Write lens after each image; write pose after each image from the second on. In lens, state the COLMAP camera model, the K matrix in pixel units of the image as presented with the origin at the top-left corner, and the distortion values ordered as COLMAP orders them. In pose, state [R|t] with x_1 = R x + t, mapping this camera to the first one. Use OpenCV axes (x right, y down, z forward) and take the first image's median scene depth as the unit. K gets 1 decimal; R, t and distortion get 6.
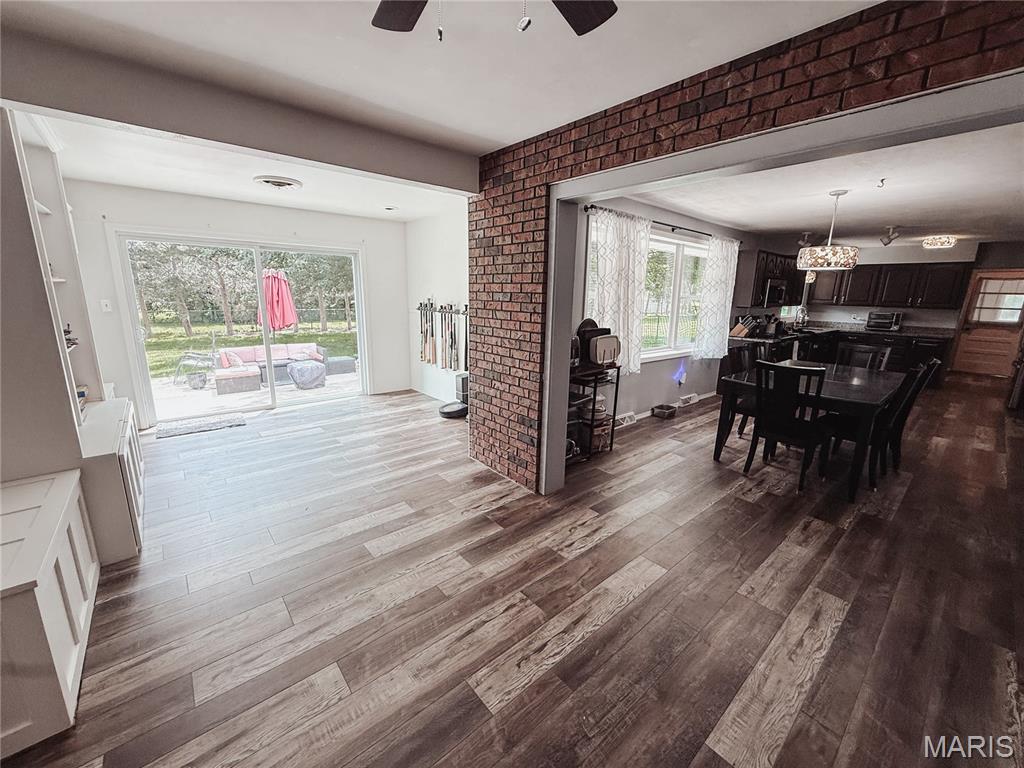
lens RADIAL K [[408.5, 0, 509.9], [0, 408.5, 383.2], [0, 0, 1]] dist [0.000789, -0.000015]
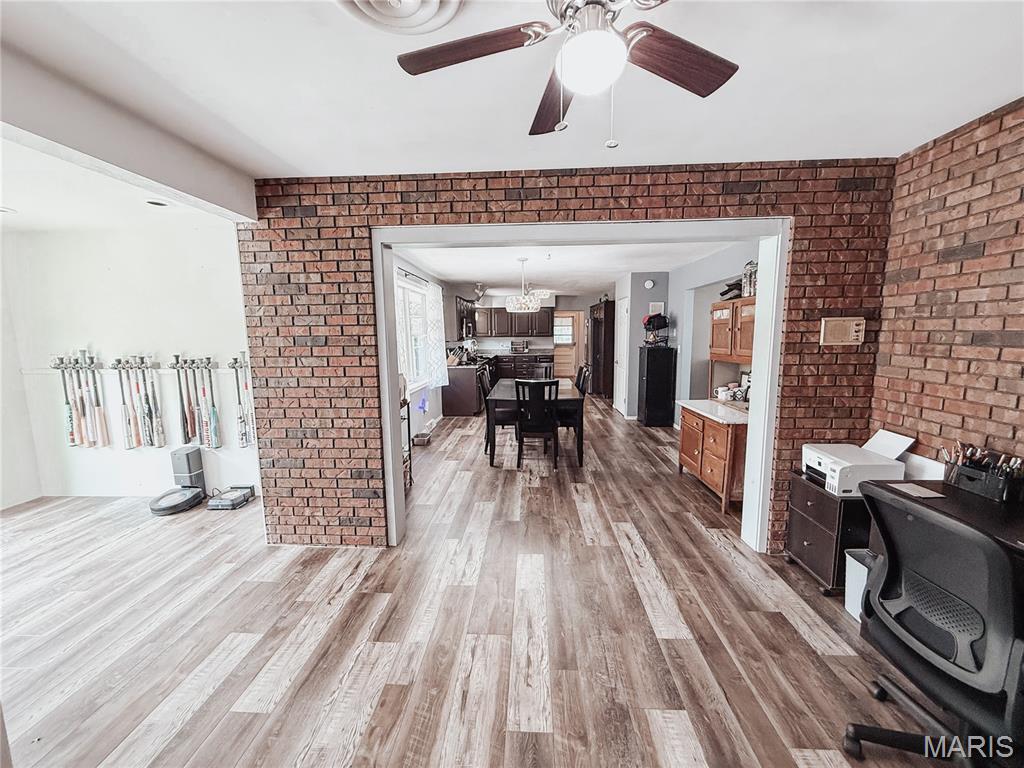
lens RADIAL K [[408.5, 0, 508.0], [0, 408.5, 383.0], [0, 0, 1]] dist [0.000789, -0.000015]
pose [[0.691502, -0.119349, 0.712447, -0.377241], [0.183756, 0.982876, -0.013703, -0.035967], [-0.698611, 0.140392, 0.701592, 0.111338]]
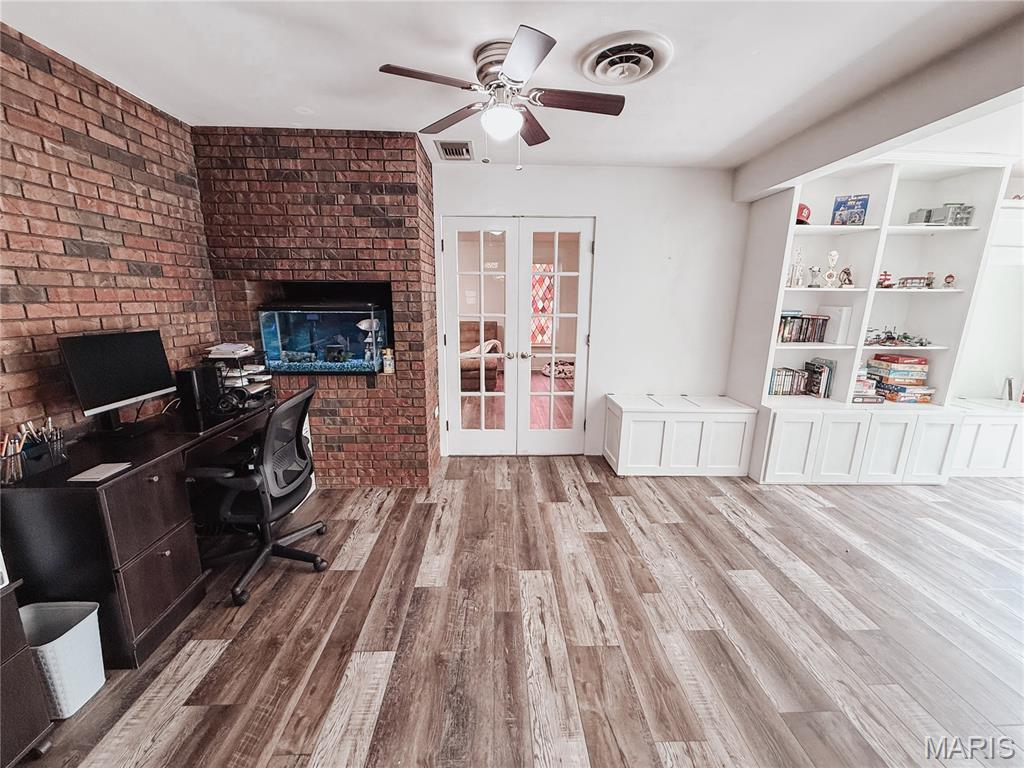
lens RADIAL K [[408.5, 0, 509.1], [0, 408.5, 387.2], [0, 0, 1]] dist [0.000789, -0.000015]
pose [[-0.624483, 0.148635, -0.766765, 0.510796], [-0.190011, 0.923318, 0.333735, -0.147696], [0.757573, 0.354106, -0.548354, 0.776002]]
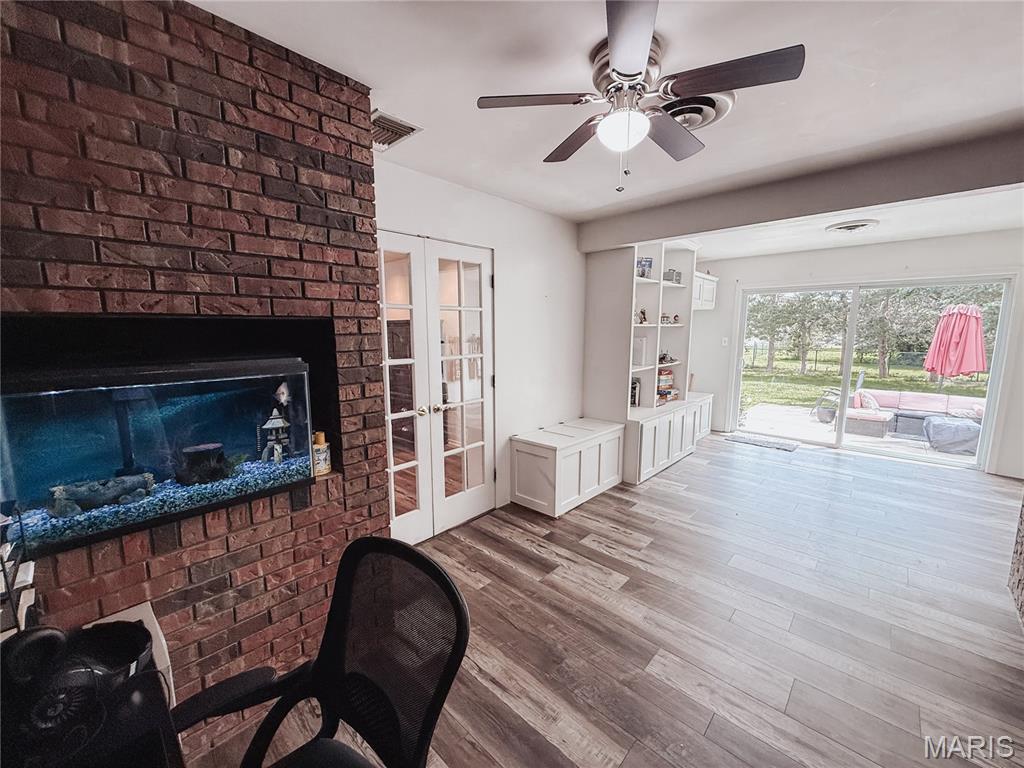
lens RADIAL K [[408.5, 0, 509.7], [0, 408.5, 386.6], [0, 0, 1]] dist [0.000789, -0.000015]
pose [[0.110015, 0.124699, -0.986077, 0.503930], [-0.213304, 0.971945, 0.099114, -0.021918], [0.970772, 0.199430, 0.133527, 0.140570]]
